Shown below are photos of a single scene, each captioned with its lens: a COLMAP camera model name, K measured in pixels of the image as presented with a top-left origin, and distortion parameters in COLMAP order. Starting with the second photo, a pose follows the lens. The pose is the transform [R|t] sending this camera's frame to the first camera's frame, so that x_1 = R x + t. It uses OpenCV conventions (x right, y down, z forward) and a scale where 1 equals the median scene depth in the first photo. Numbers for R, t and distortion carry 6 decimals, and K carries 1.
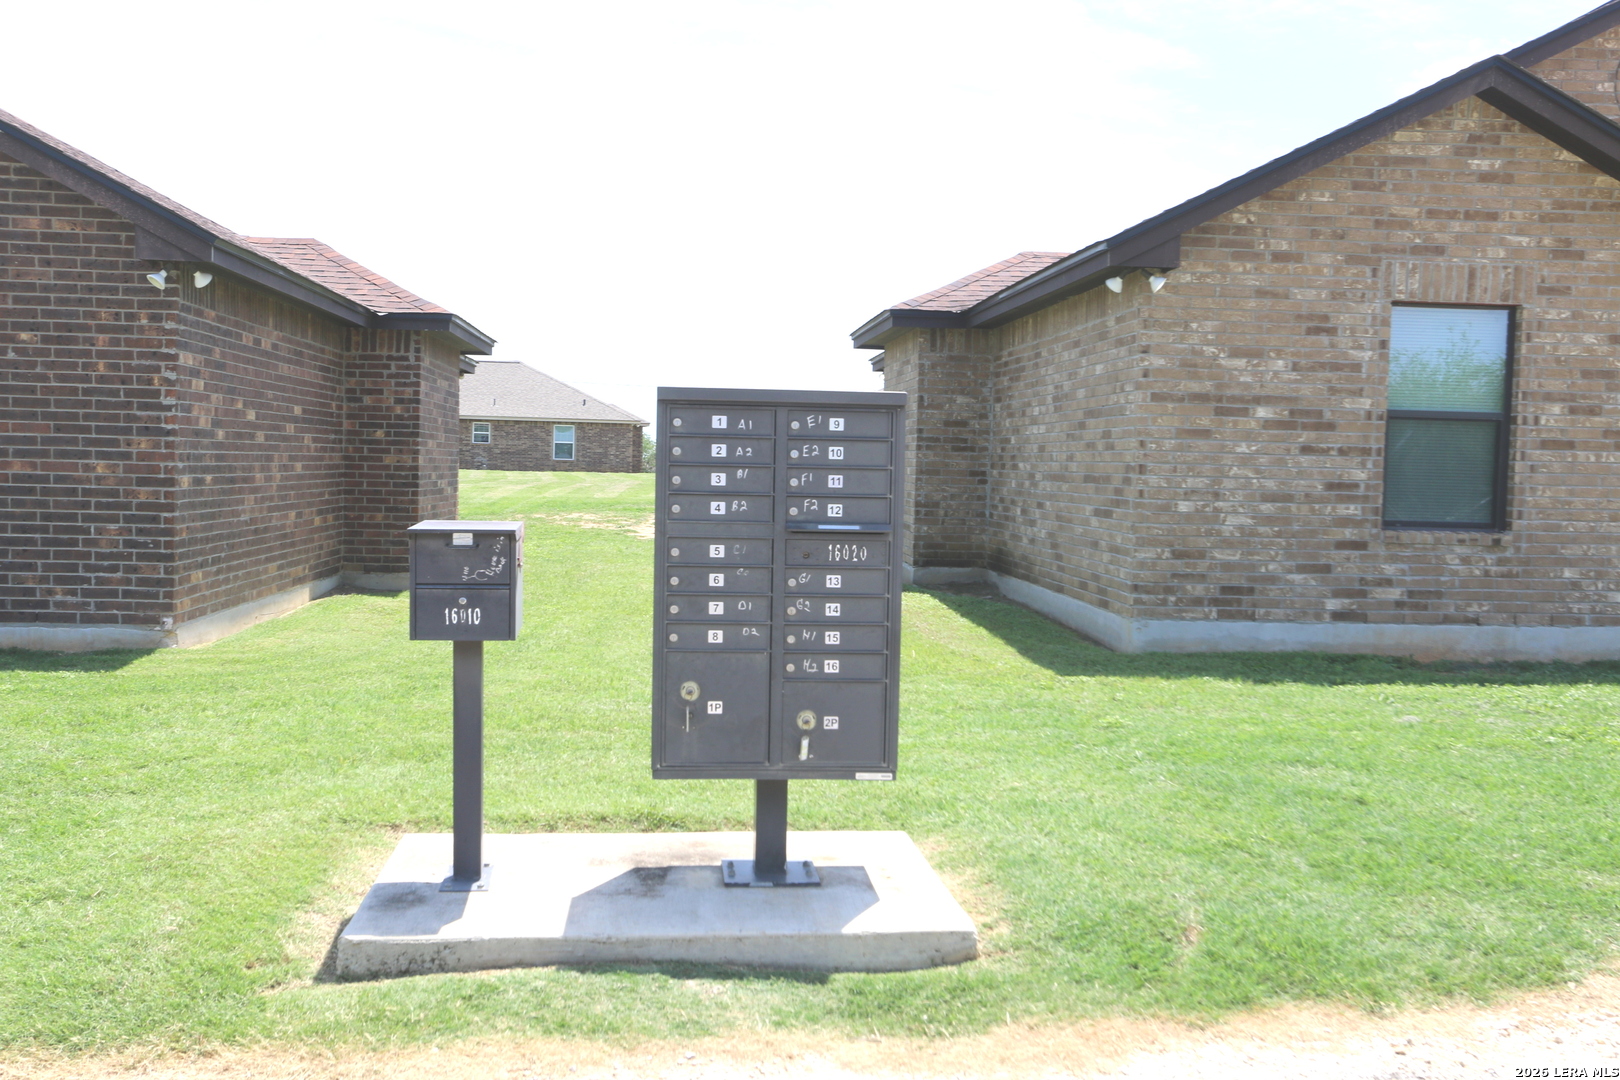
lens RADIAL K [[1542.9, 0, 812.6], [0, 1542.9, 548.4], [0, 0, 1]] dist [0.009781, 0.000000]
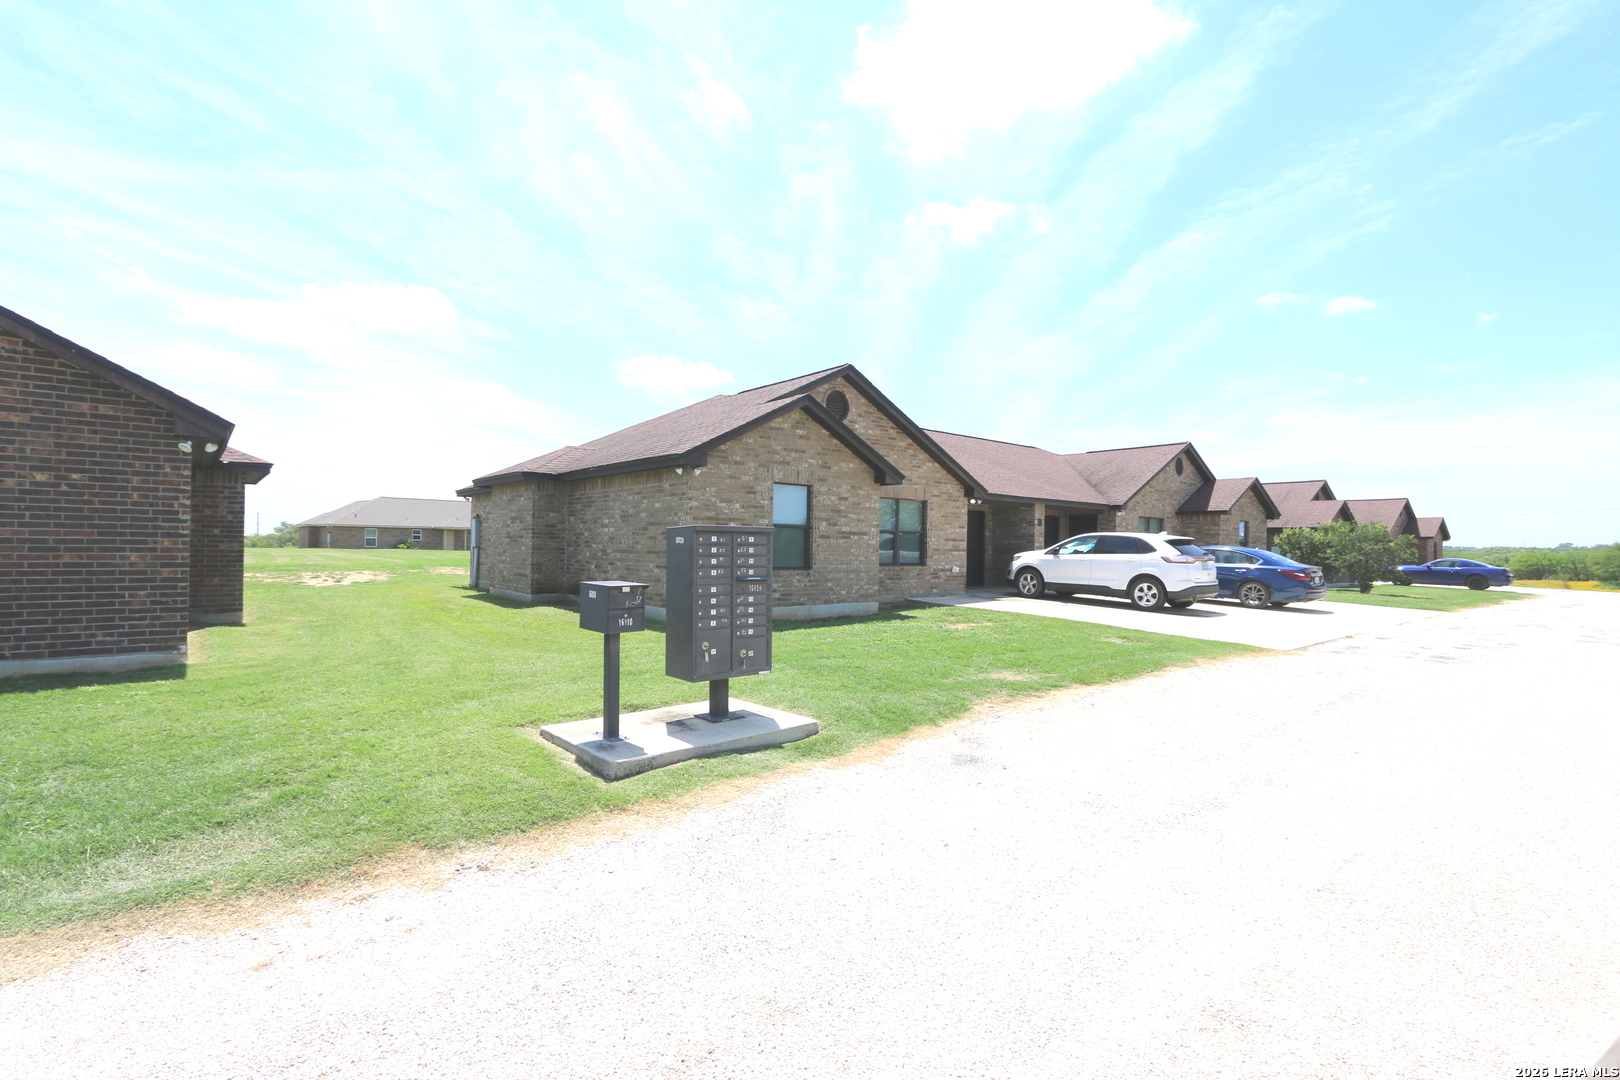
lens RADIAL K [[738.7, 0, 804.7], [0, 738.7, 543.7], [0, 0, 1]] dist [-0.016516, 0.002107]
pose [[0.821302, -0.010964, 0.570388, -0.316820], [0.037466, 0.998694, -0.034750, -0.012909], [-0.569262, 0.049910, 0.820640, -0.043652]]
